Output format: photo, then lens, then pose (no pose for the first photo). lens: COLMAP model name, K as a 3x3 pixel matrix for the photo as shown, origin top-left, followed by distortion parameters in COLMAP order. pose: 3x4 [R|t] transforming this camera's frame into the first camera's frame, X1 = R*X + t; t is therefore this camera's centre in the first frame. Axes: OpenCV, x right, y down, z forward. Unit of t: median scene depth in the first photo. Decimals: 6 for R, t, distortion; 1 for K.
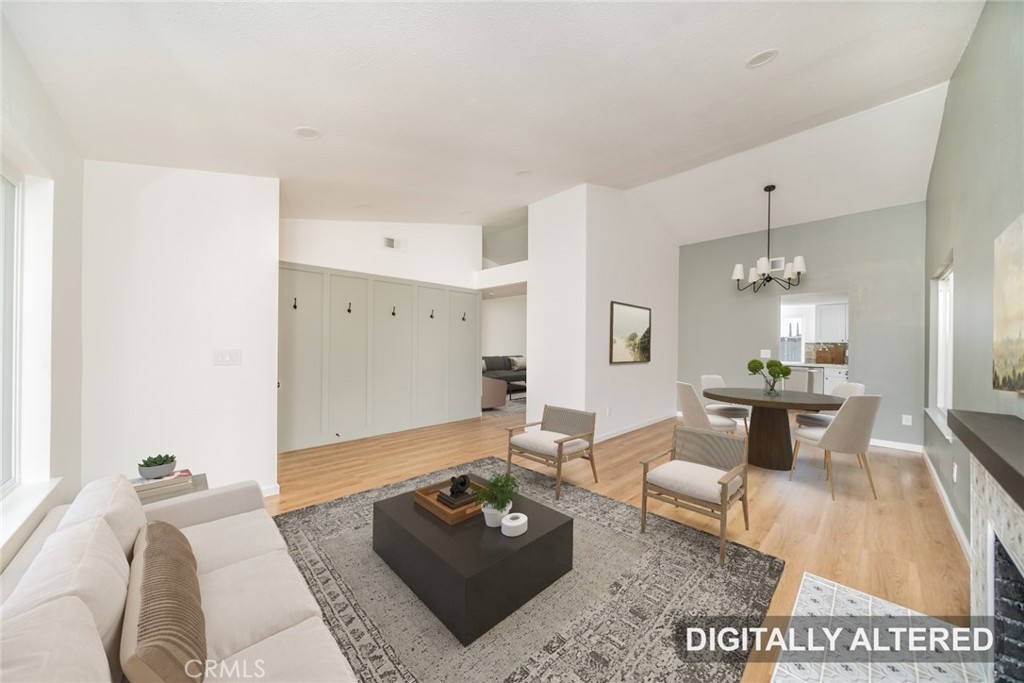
lens RADIAL K [[351.0, 0, 506.4], [0, 351.0, 343.7], [0, 0, 1]] dist [-0.001033, -0.000095]
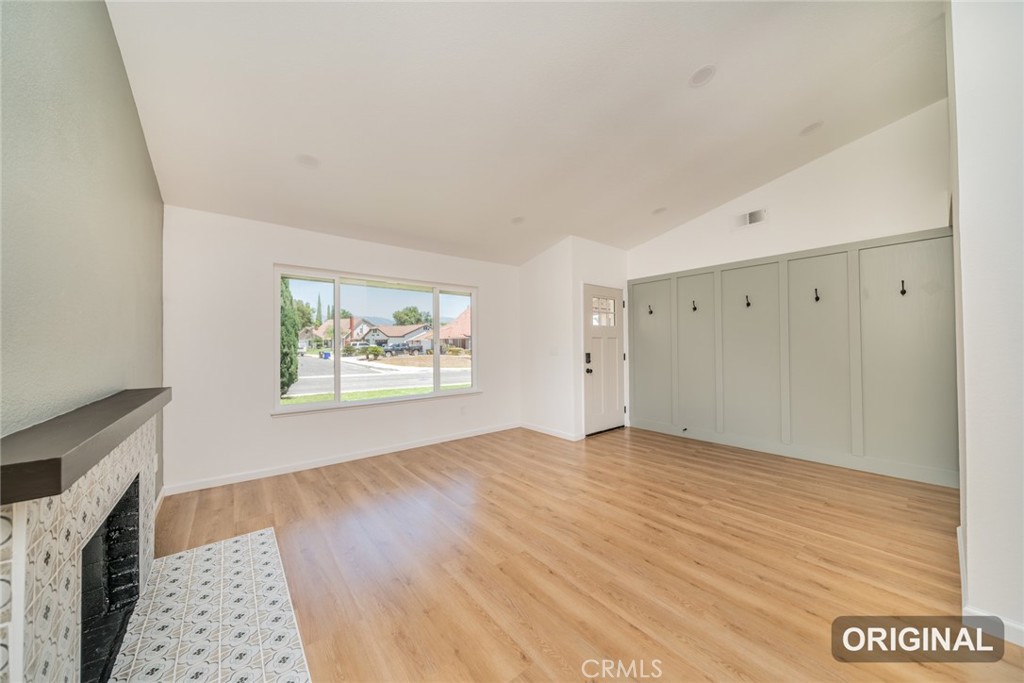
lens RADIAL K [[351.0, 0, 509.5], [0, 351.0, 343.3], [0, 0, 1]] dist [-0.001033, -0.000095]
pose [[-0.092970, -0.016550, -0.995531, 0.610920], [0.015280, 0.999720, -0.018046, 0.013842], [0.995552, -0.016889, -0.092691, 0.580922]]
